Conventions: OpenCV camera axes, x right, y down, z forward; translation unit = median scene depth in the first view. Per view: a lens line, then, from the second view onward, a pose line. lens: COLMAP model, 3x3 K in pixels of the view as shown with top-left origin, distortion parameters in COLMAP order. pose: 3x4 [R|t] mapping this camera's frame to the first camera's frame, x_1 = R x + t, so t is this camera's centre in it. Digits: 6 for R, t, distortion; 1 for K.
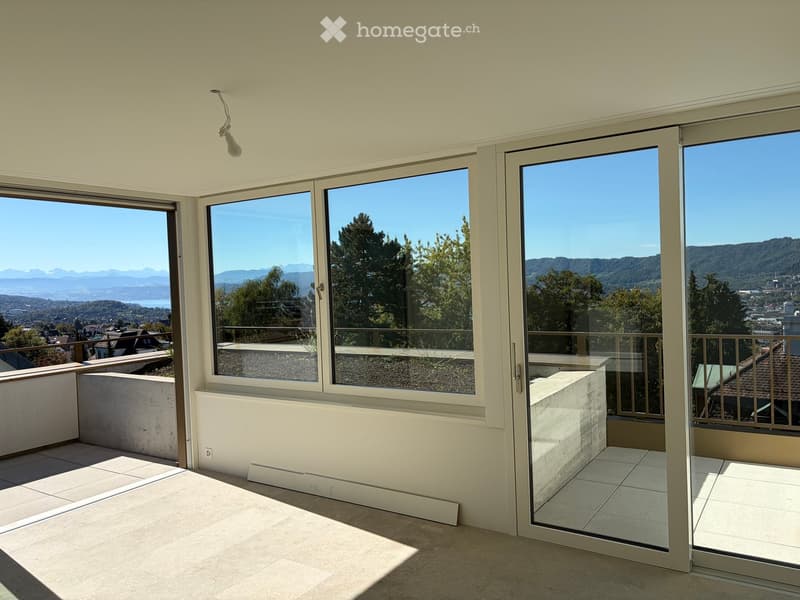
lens RADIAL K [[605.8, 0, 397.5], [0, 605.8, 294.1], [0, 0, 1]] dist [0.051410, -0.060845]
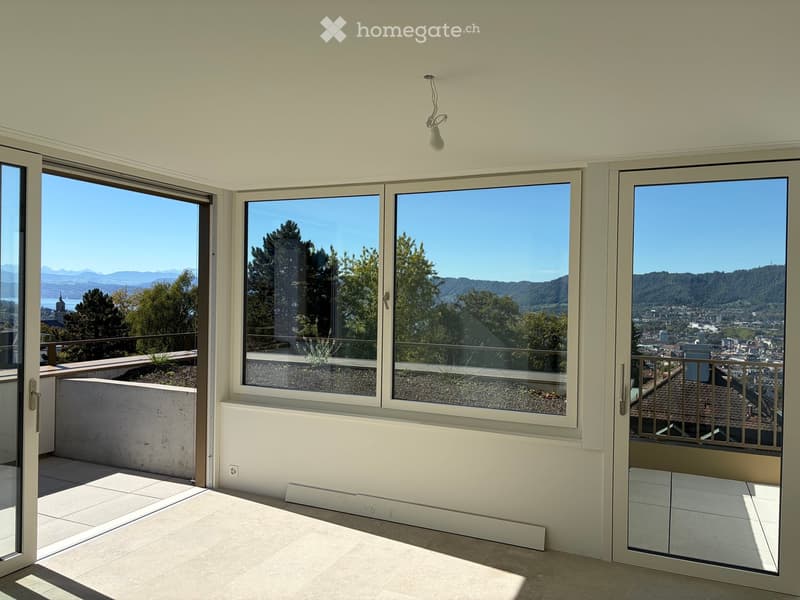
lens RADIAL K [[605.8, 0, 400.1], [0, 605.8, 298.5], [0, 0, 1]] dist [0.051410, -0.060845]
pose [[0.985909, 0.053145, 0.158615, -0.182141], [-0.050757, 0.998529, -0.019071, 0.006203], [-0.159395, 0.010751, 0.987156, 0.045350]]
